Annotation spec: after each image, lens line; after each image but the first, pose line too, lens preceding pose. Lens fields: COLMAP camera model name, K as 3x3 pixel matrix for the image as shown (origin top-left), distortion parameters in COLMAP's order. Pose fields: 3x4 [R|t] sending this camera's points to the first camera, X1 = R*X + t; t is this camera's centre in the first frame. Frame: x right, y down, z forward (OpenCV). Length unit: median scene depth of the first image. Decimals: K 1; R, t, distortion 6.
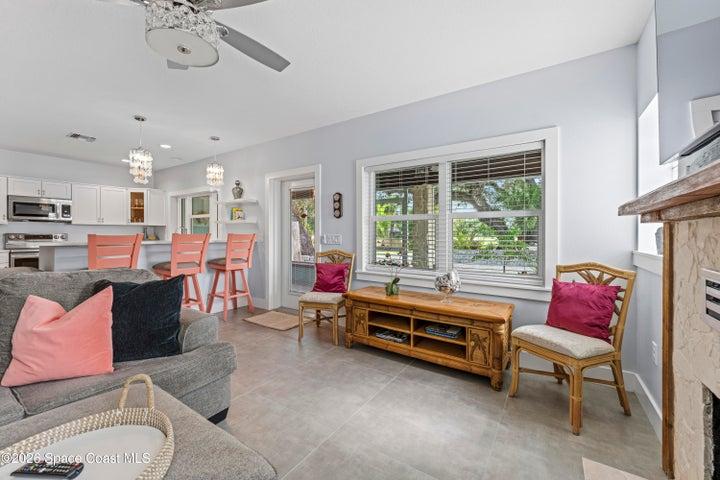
lens RADIAL K [[291.0, 0, 358.7], [0, 291.0, 235.5], [0, 0, 1]] dist [-0.001188, 0.000356]
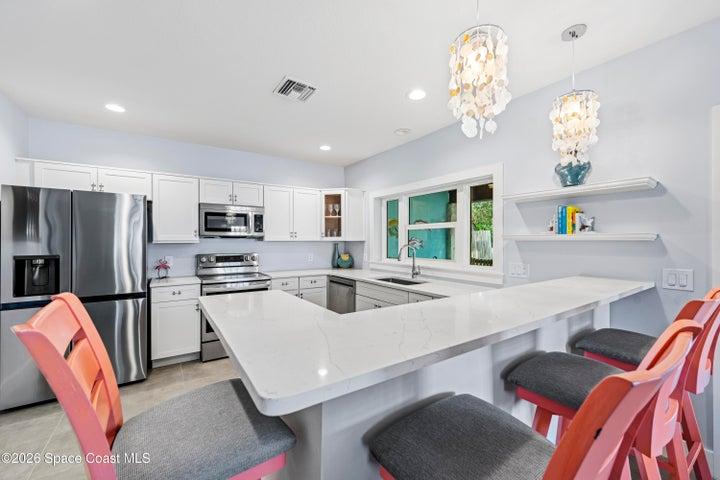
lens RADIAL K [[291.0, 0, 358.5], [0, 291.0, 242.6], [0, 0, 1]] dist [-0.001188, 0.000356]
pose [[0.929591, -0.001083, -0.368590, -0.548160], [0.000479, 0.999998, -0.001730, -0.037006], [0.368592, 0.001432, 0.929590, 0.452886]]
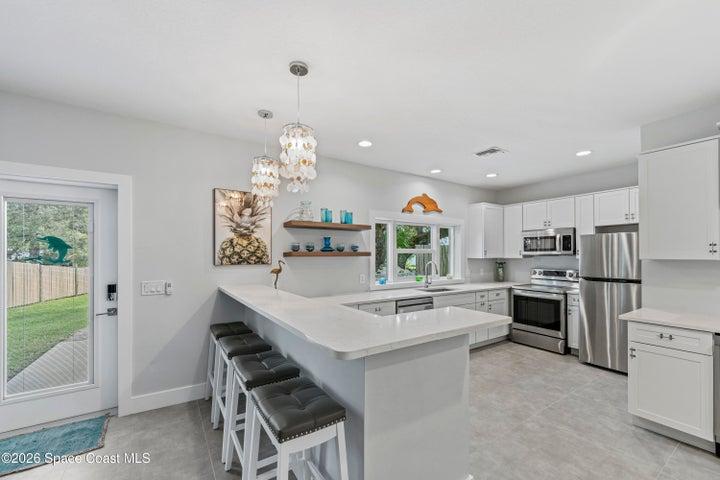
lens RADIAL K [[291.0, 0, 359.5], [0, 291.0, 252.7], [0, 0, 1]] dist [-0.001188, 0.000356]
pose [[-0.376373, -0.006722, -0.926444, -0.044589], [-0.001673, 0.999977, -0.006575, -0.054390], [0.926467, -0.000925, -0.376376, 0.825138]]
